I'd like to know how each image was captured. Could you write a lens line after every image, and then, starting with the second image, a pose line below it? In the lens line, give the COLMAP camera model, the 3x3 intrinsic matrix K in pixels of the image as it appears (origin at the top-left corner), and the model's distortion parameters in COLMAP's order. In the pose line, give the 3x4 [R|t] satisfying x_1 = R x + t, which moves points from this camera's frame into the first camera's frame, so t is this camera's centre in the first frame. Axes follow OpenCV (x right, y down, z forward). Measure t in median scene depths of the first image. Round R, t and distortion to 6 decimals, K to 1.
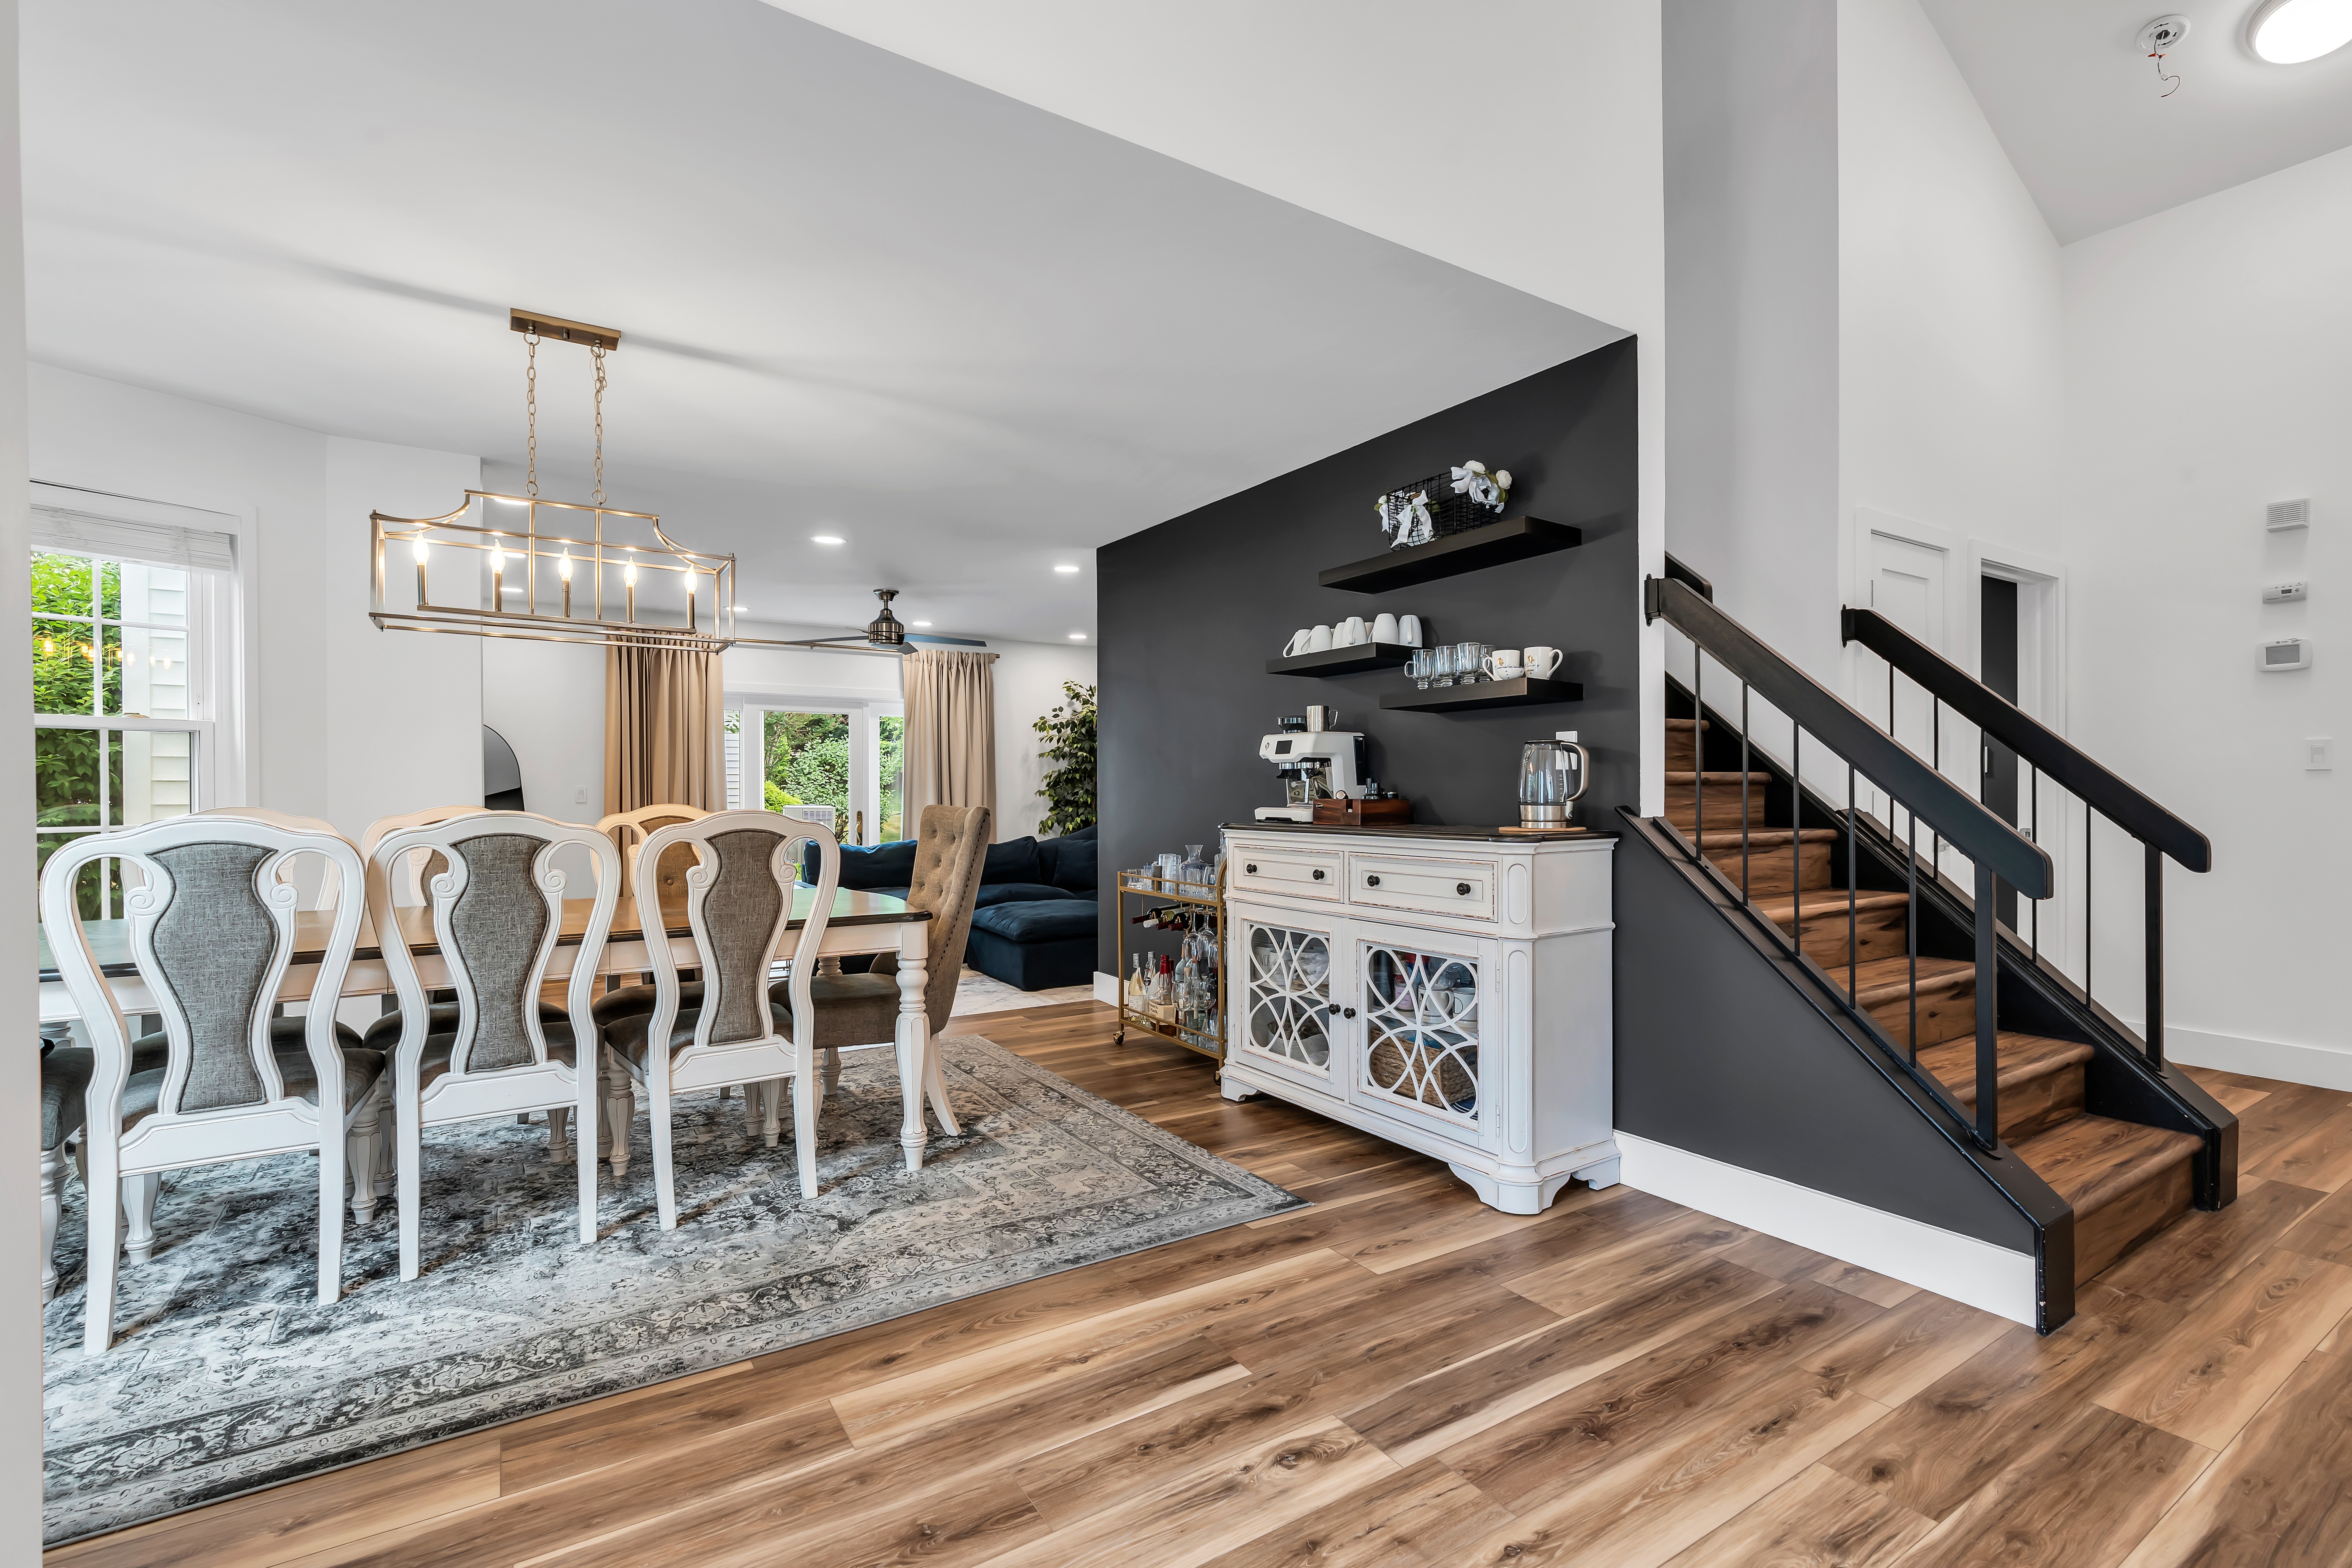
lens RADIAL K [[1054.5, 0, 1170.0], [0, 1054.5, 792.8], [0, 0, 1]] dist [-0.005217, 0.000662]
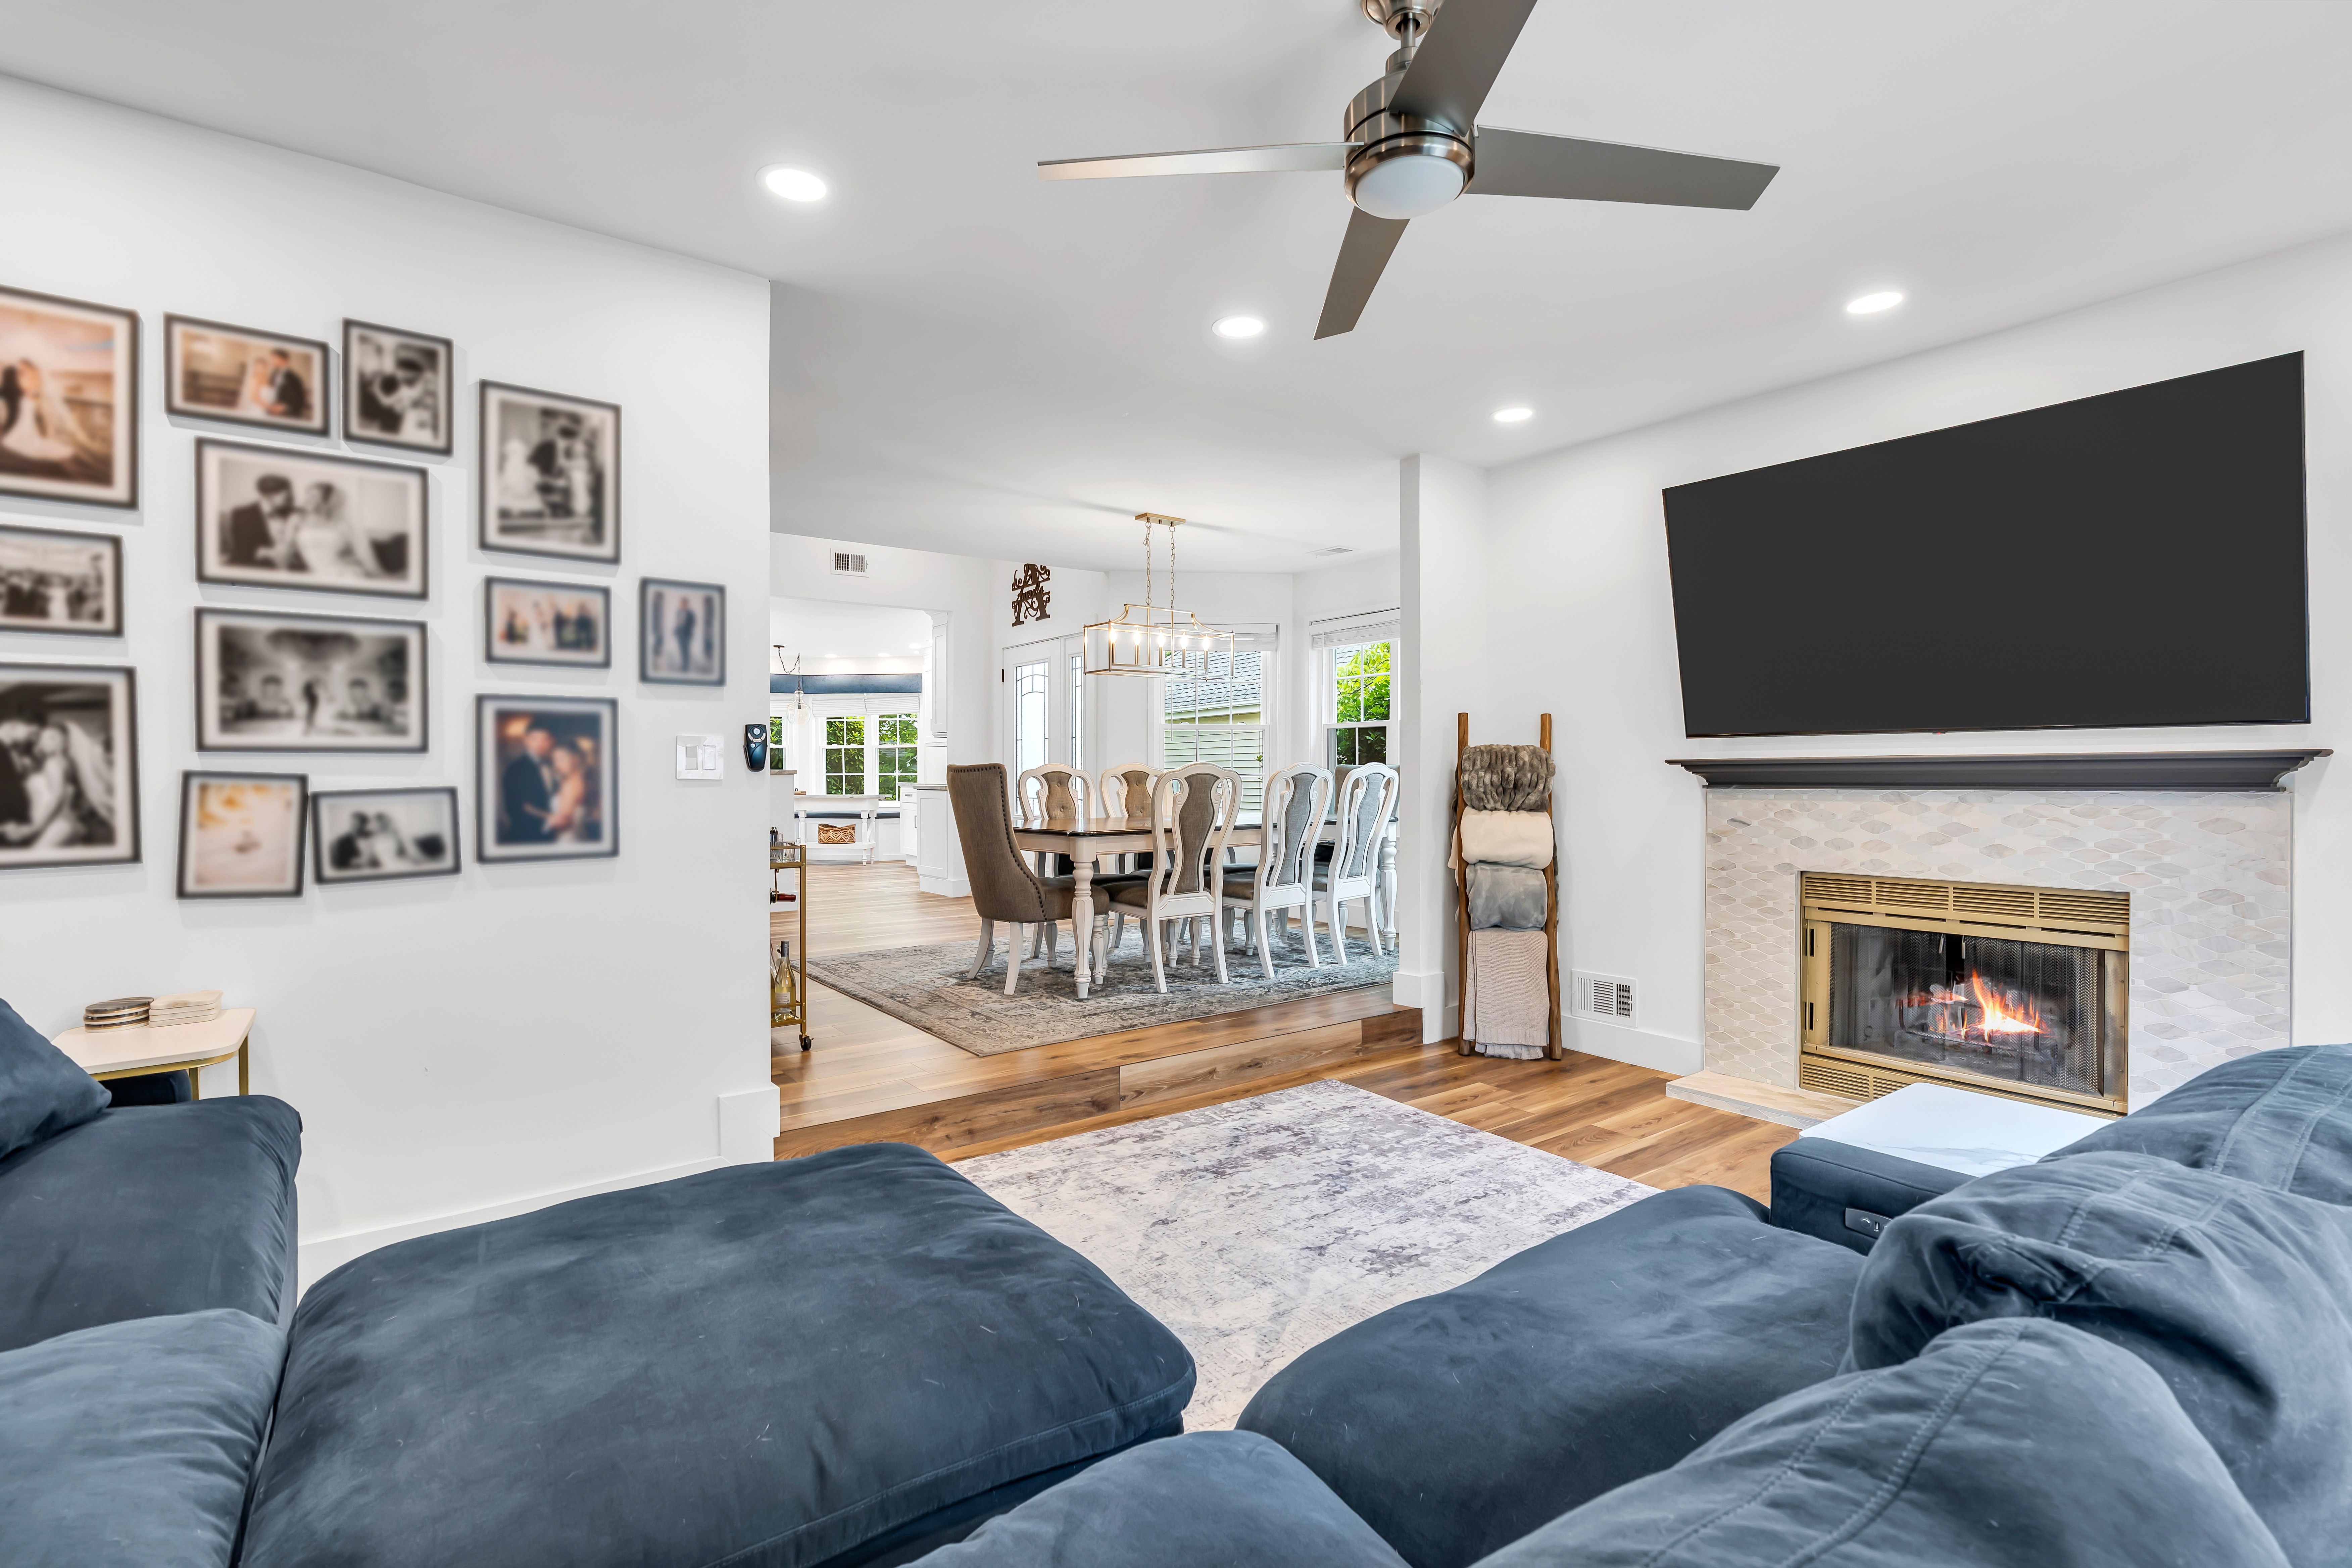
lens RADIAL K [[1064.5, 0, 1166.2], [0, 1064.5, 780.4], [0, 0, 1]] dist [-0.002625, 0.000454]
pose [[-0.997342, 0.002111, -0.072833, -0.420530], [0.001321, 0.999940, 0.010885, 0.025204], [0.072851, 0.010760, -0.997285, 2.855552]]
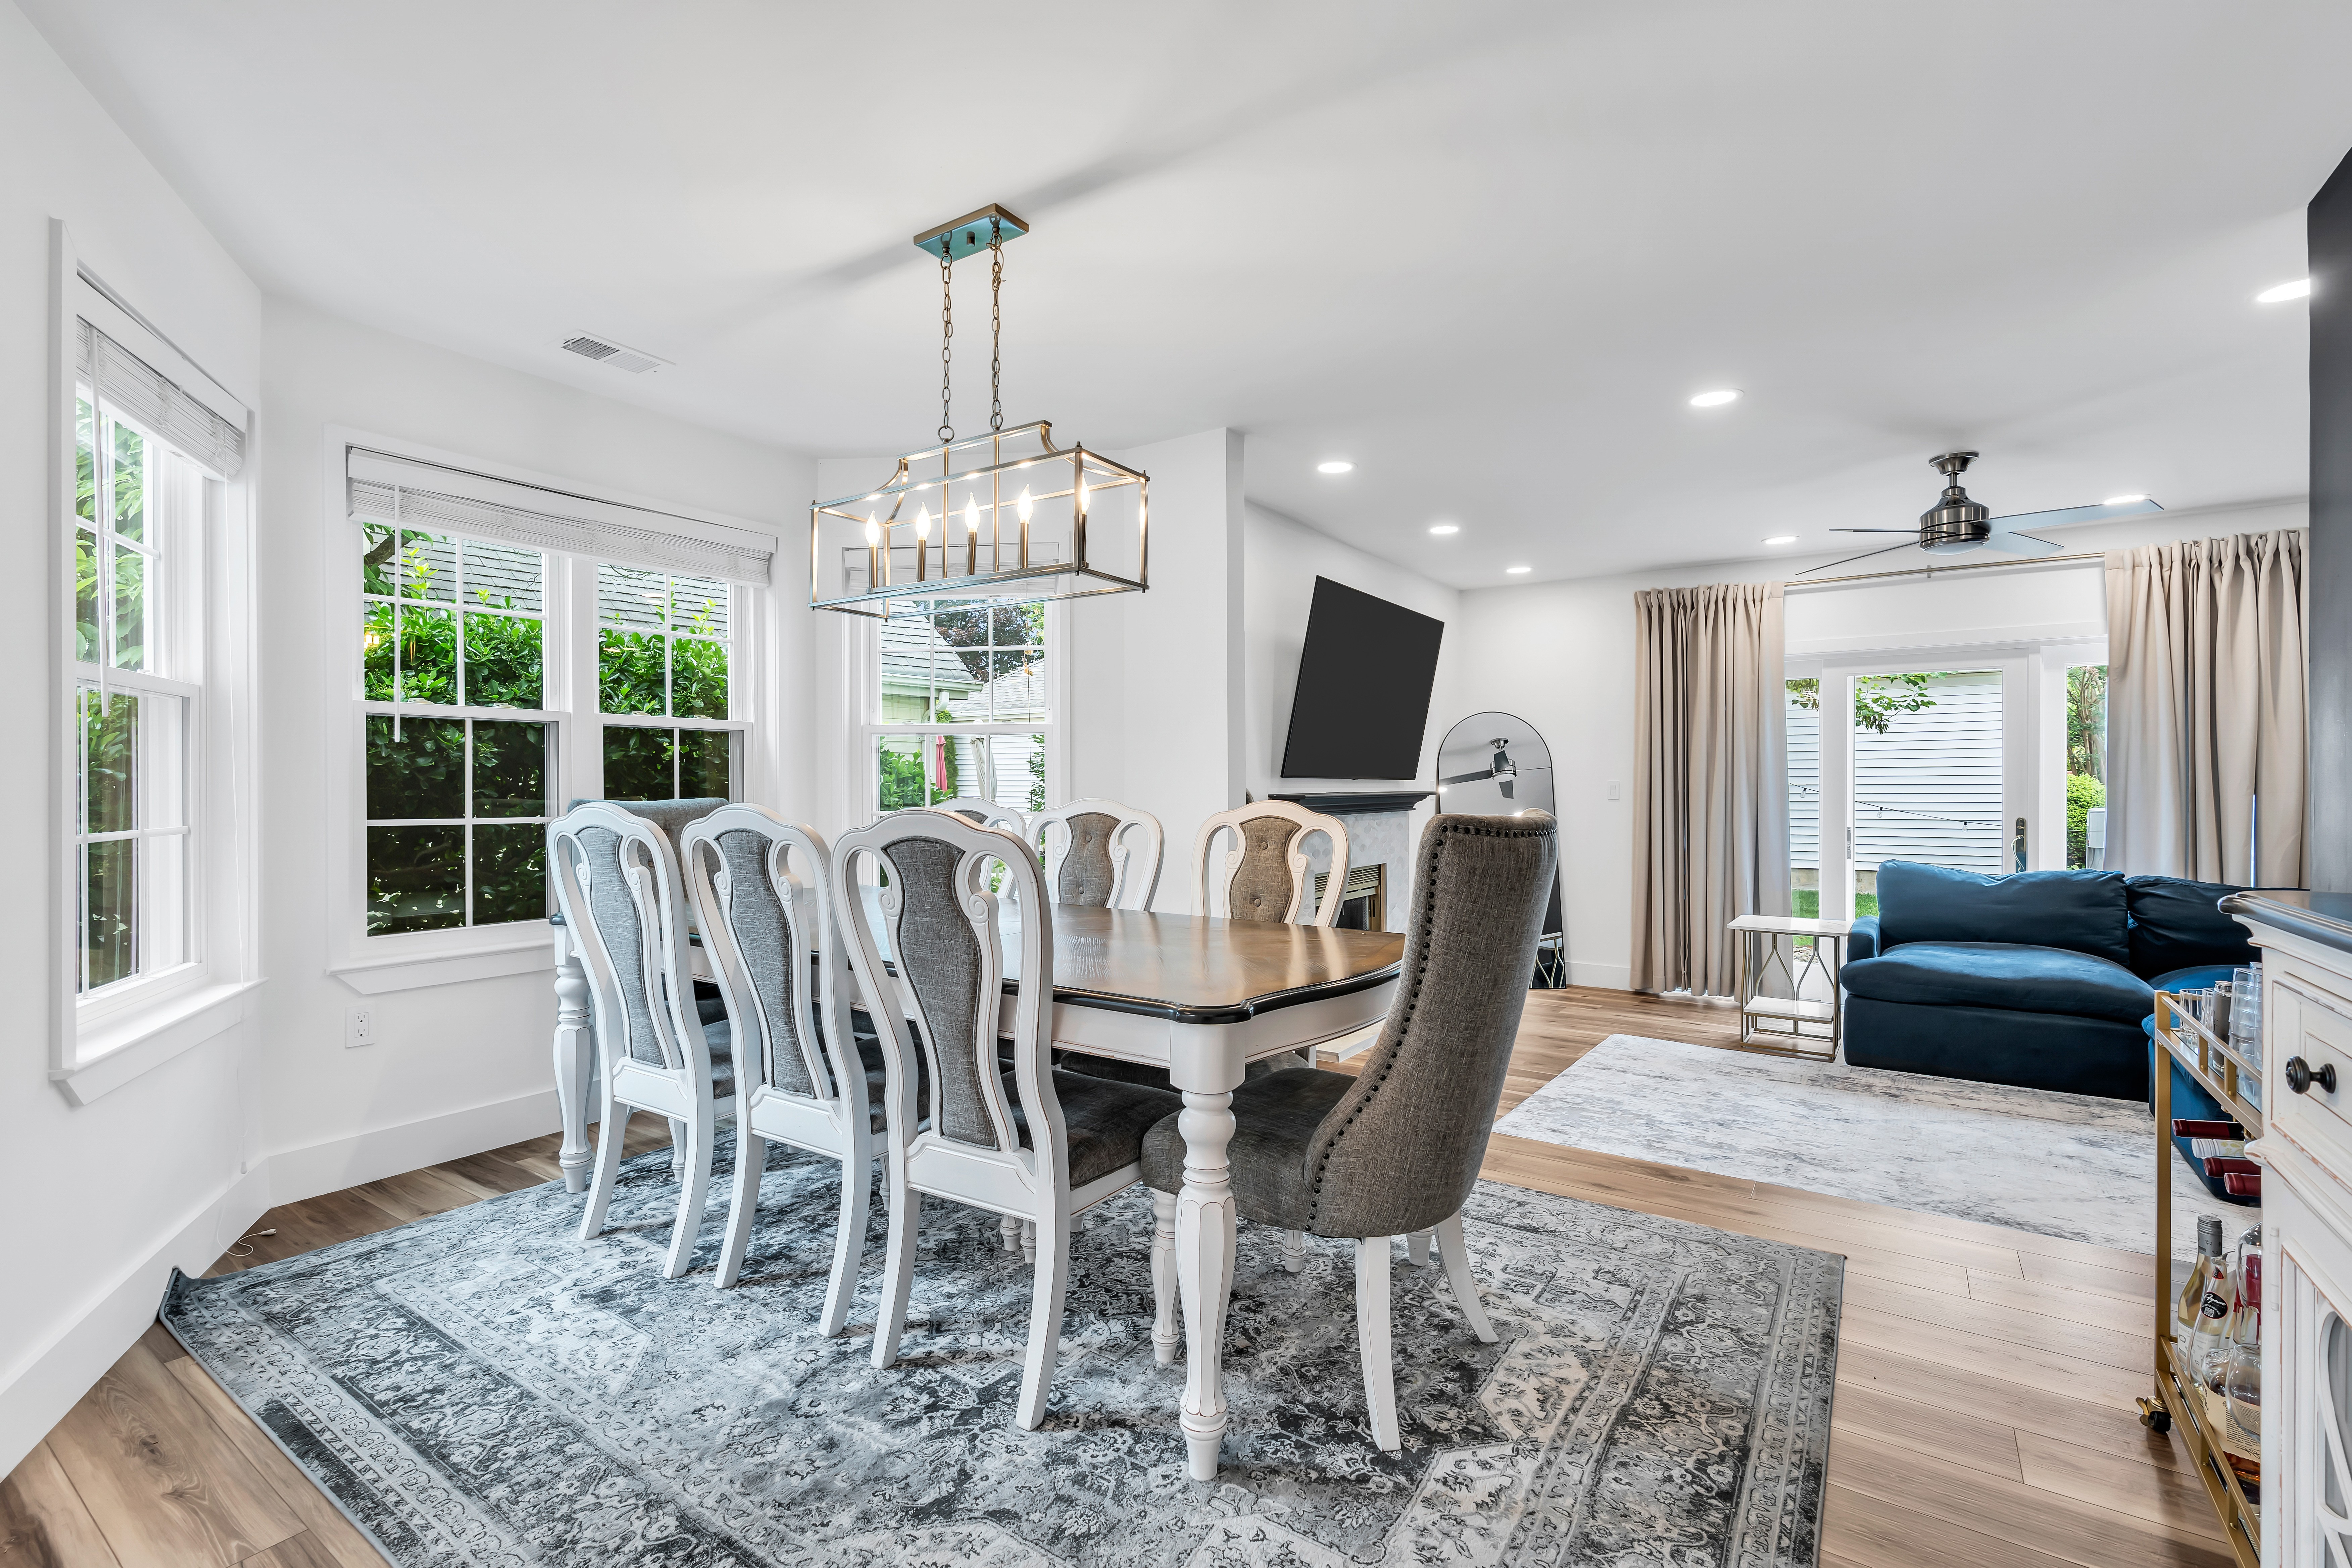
lens RADIAL K [[1054.5, 0, 1170.0], [0, 1054.5, 792.8], [0, 0, 1]] dist [-0.005217, 0.000662]
pose [[0.390581, 0.007517, -0.920538, 0.254750], [-0.005048, 0.999969, 0.006024, 0.001035], [0.920555, 0.002294, 0.390607, 0.784361]]
